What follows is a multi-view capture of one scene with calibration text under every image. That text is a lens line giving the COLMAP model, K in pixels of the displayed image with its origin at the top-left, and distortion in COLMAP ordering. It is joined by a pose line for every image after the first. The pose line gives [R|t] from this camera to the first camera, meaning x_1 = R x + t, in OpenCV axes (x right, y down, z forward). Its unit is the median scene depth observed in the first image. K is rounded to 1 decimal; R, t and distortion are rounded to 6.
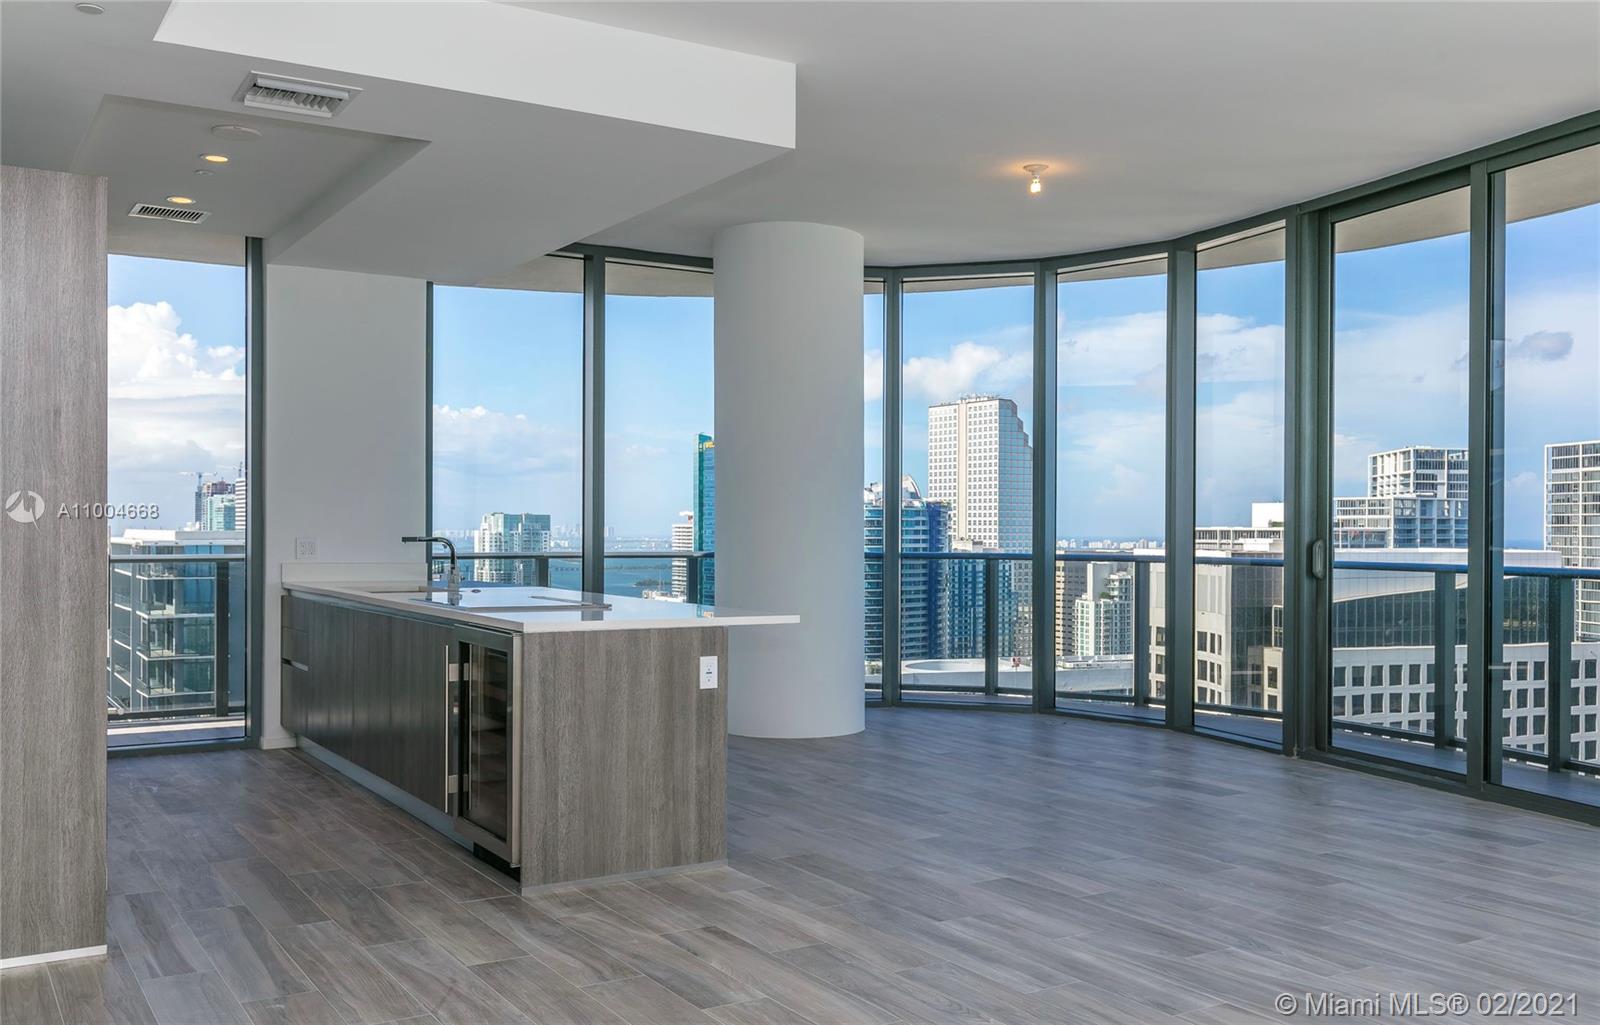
lens RADIAL K [[1426.6, 0, 803.9], [0, 1426.6, 529.0], [0, 0, 1]] dist [0.005688, -0.002443]
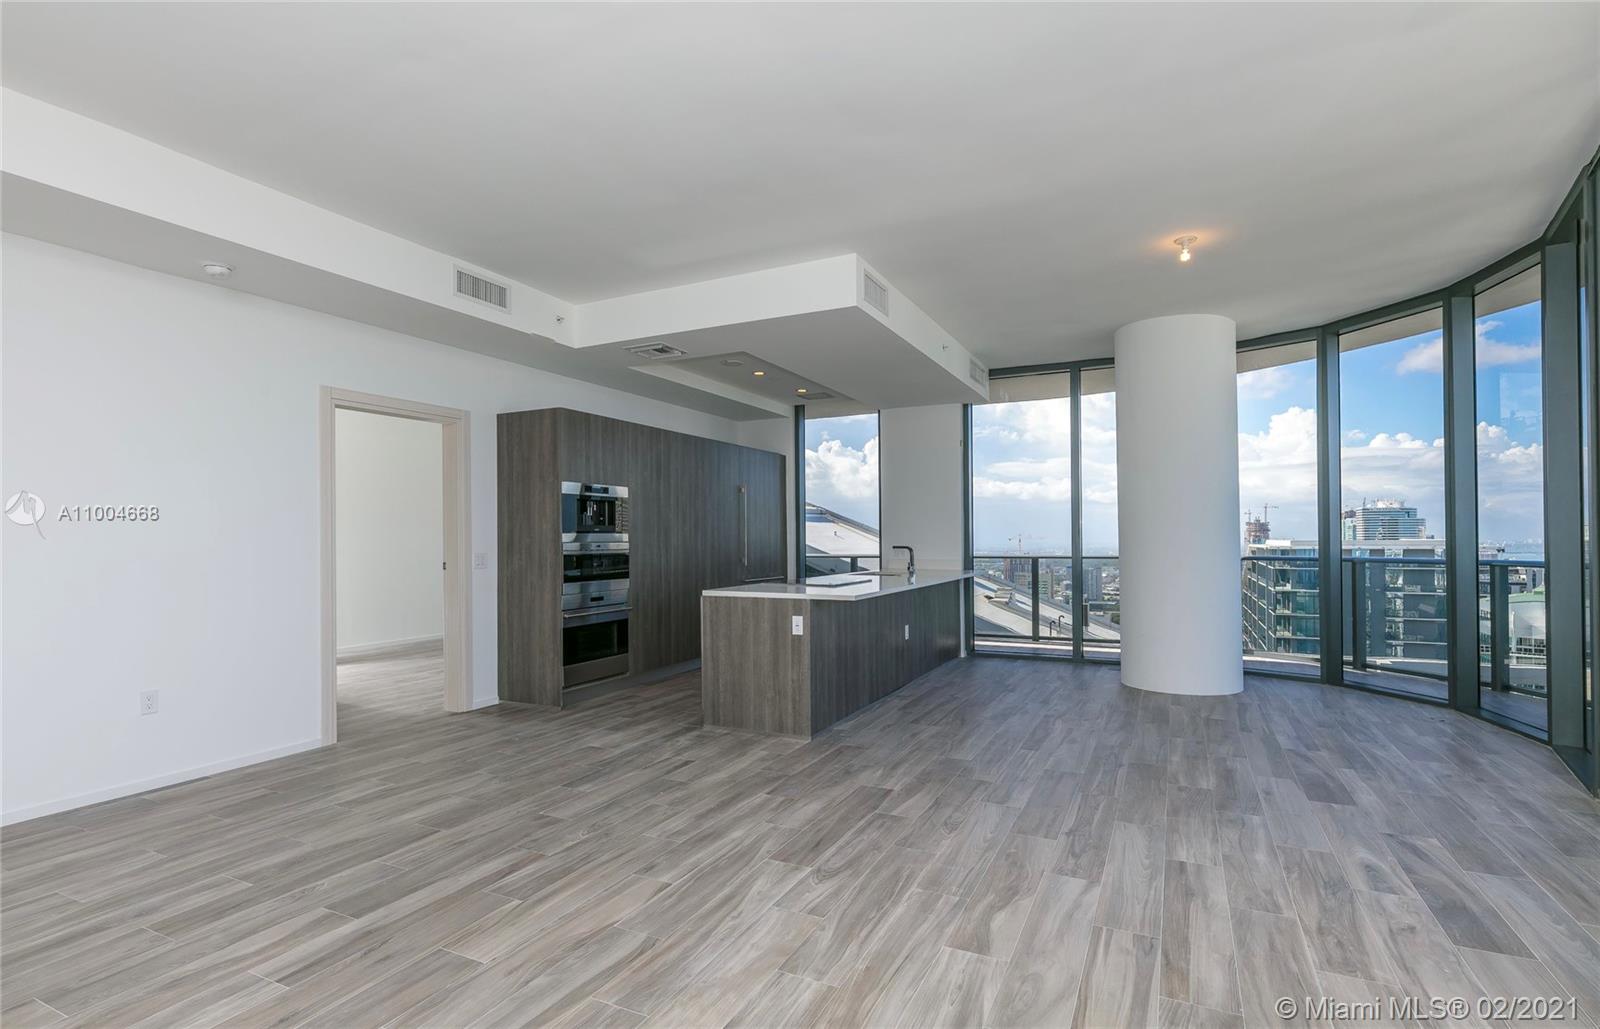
lens RADIAL K [[763.8, 0, 802.2], [0, 763.8, 534.8], [0, 0, 1]] dist [-0.000717, -0.000095]
pose [[0.528594, -0.013666, -0.848765, 0.802181], [0.007900, 0.999906, -0.011180, 0.001481], [0.848838, -0.000796, 0.528653, 0.574654]]
